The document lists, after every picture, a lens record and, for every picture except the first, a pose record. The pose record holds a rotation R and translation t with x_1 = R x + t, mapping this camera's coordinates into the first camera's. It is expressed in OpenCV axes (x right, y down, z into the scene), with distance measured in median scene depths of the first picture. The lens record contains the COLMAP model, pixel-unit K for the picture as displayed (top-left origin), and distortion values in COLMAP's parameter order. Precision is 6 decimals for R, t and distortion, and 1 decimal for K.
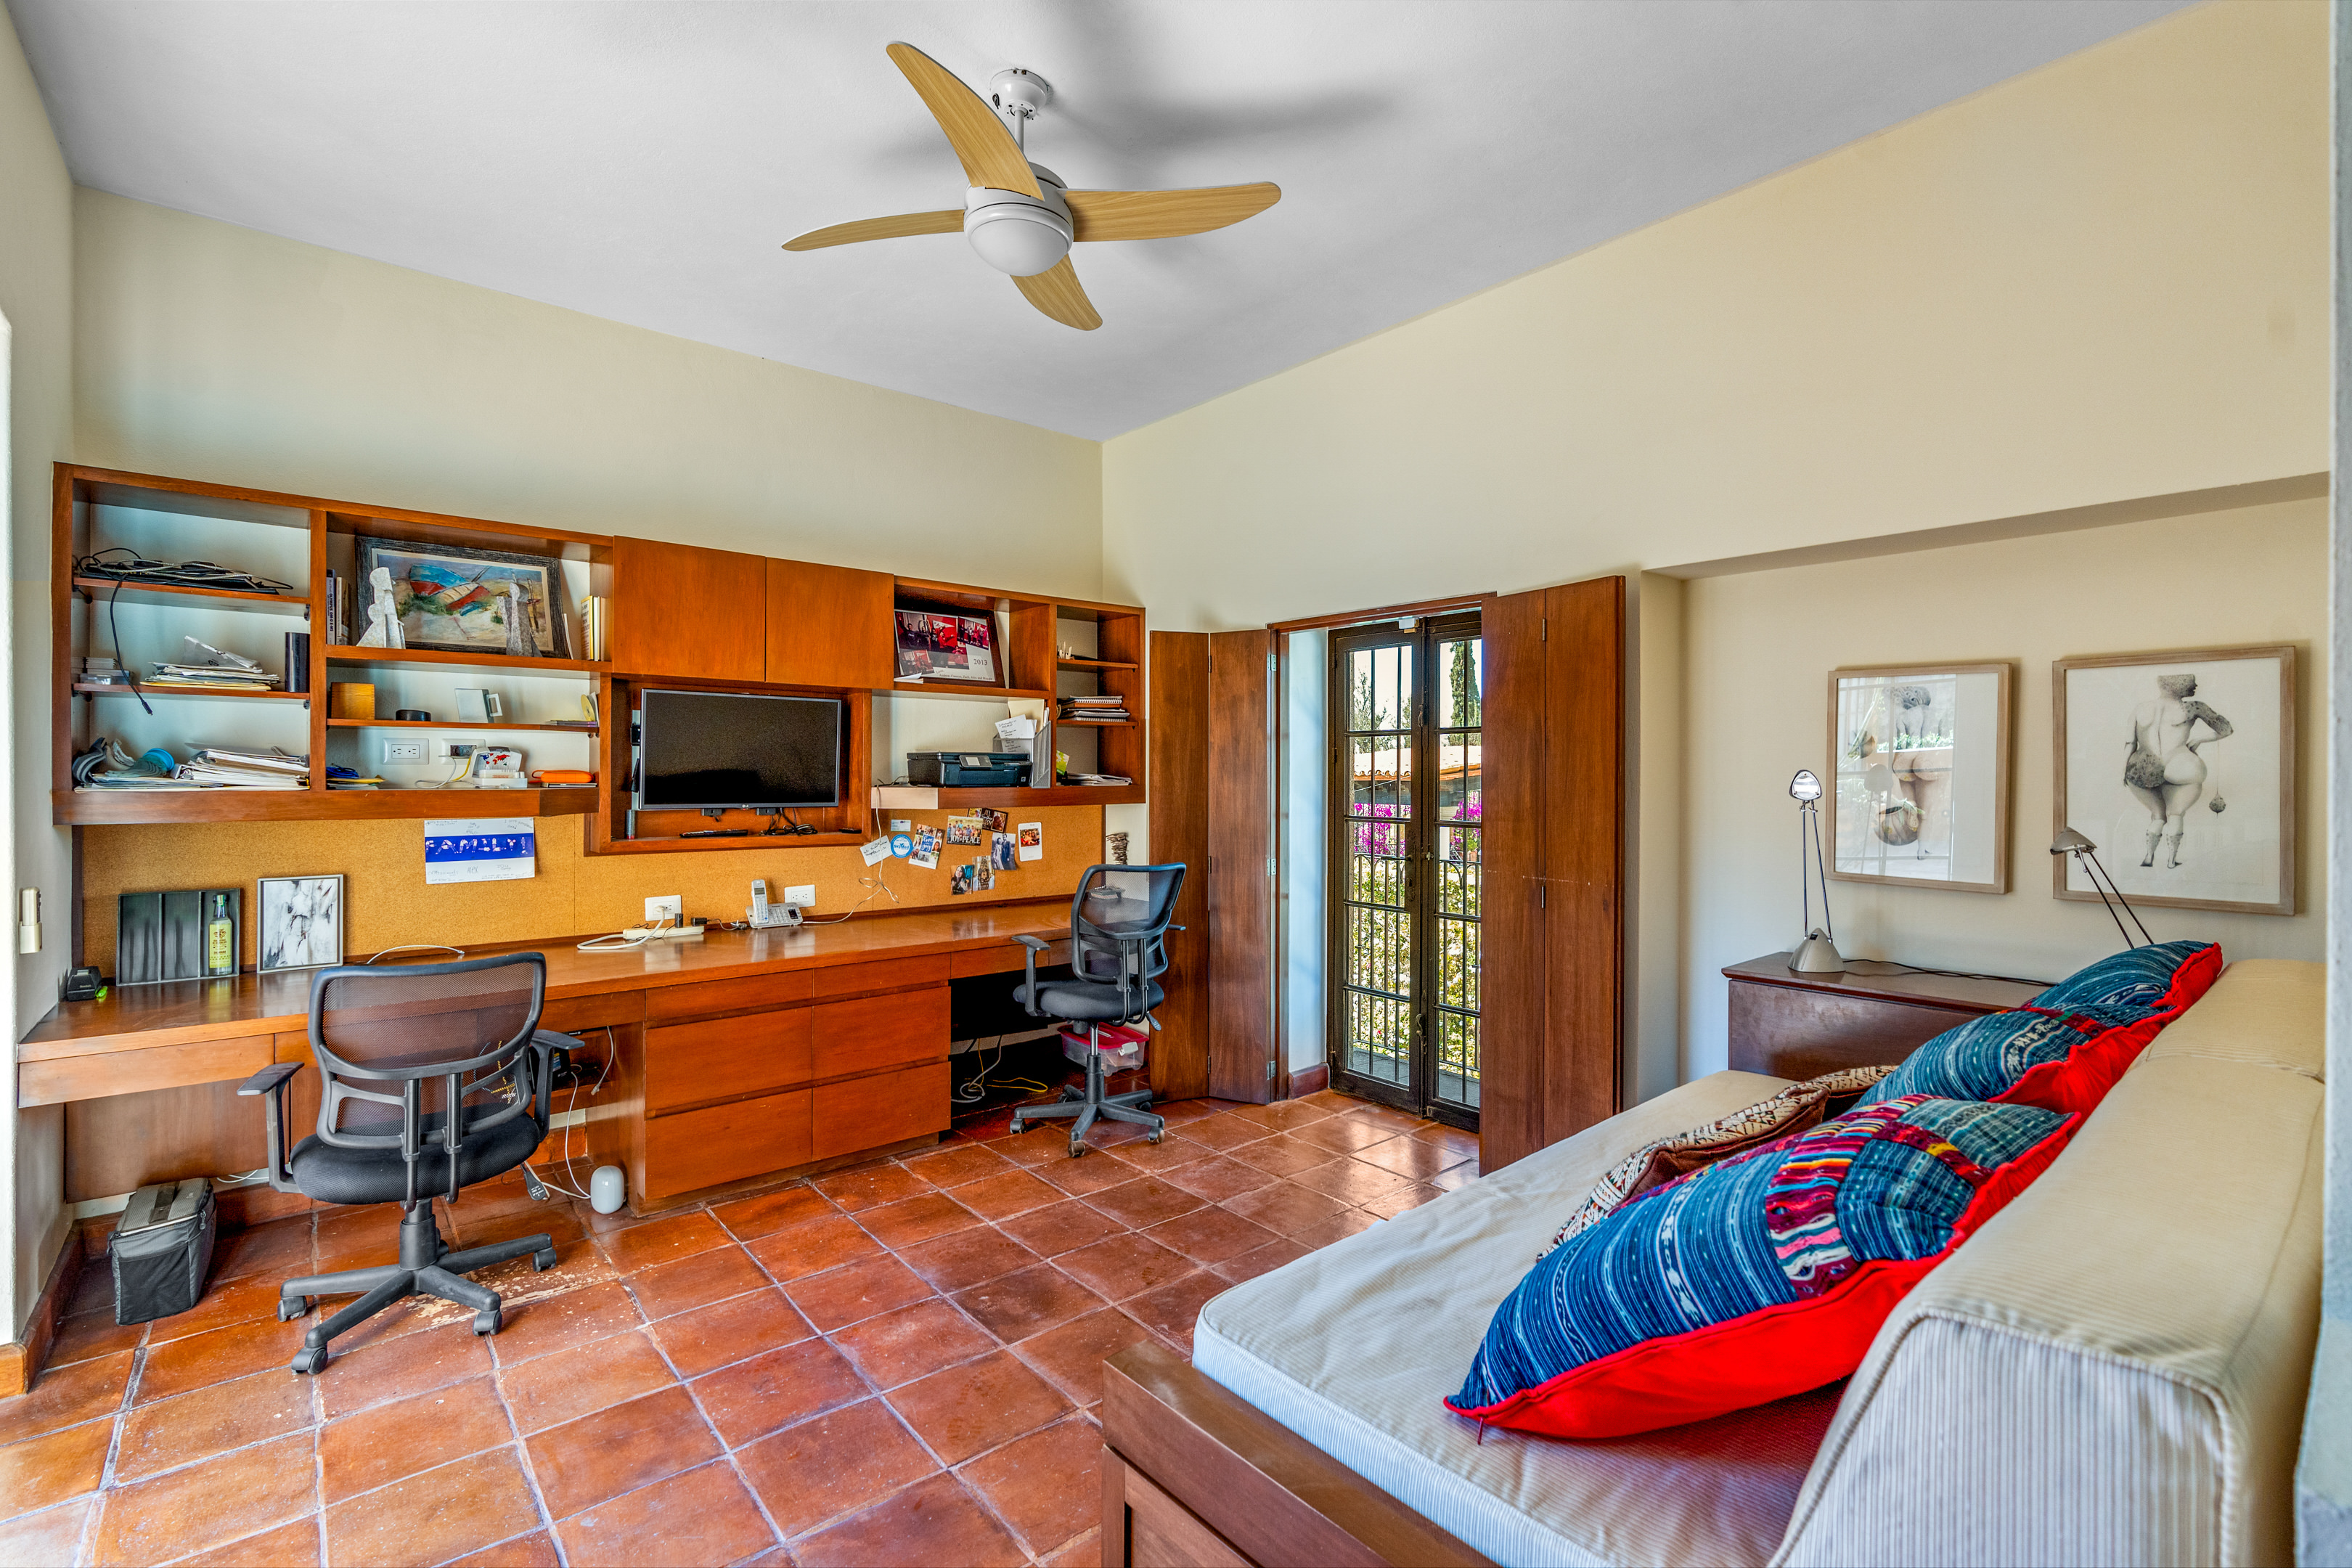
lens RADIAL K [[1063.3, 0, 1175.6], [0, 1063.3, 771.6], [0, 0, 1]] dist [-0.009735, 0.002440]
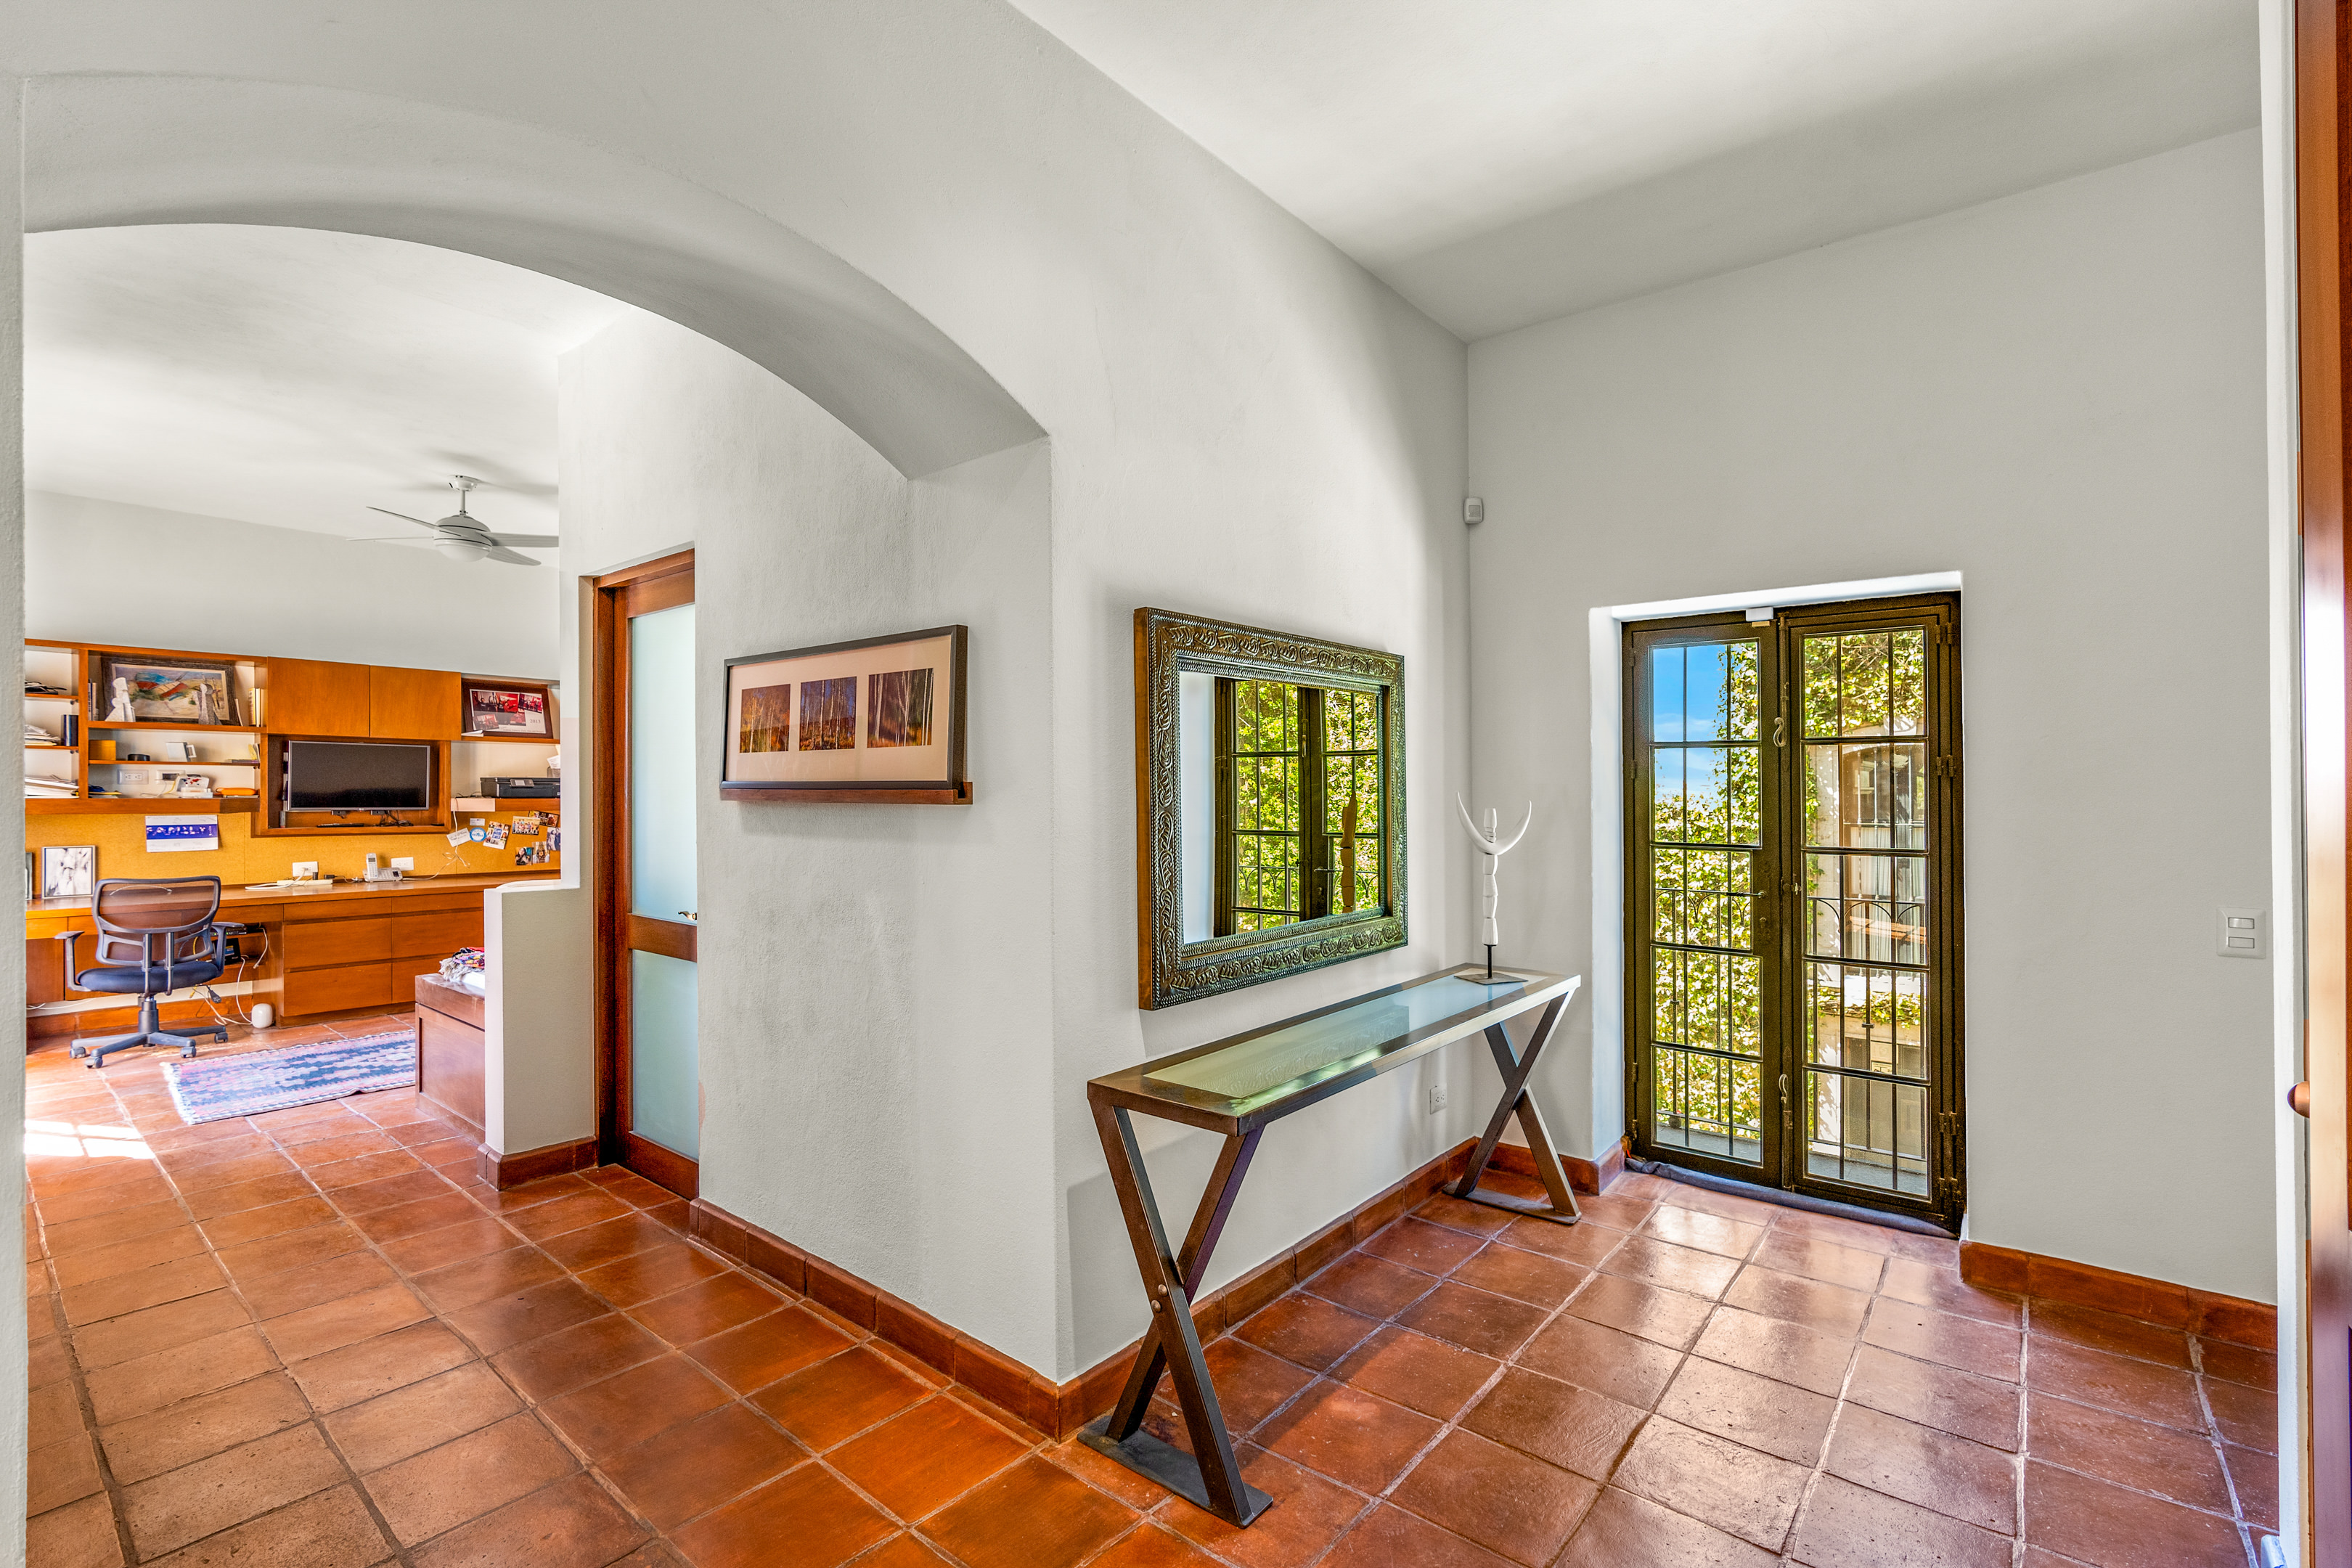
lens RADIAL K [[1063.3, 0, 1178.4], [0, 1063.3, 789.0], [0, 0, 1]] dist [-0.009735, 0.002440]
pose [[0.982906, -0.002129, 0.184095, 0.641084], [0.002632, 0.999993, -0.002485, 0.009137], [-0.184089, 0.002927, 0.982905, -1.018936]]
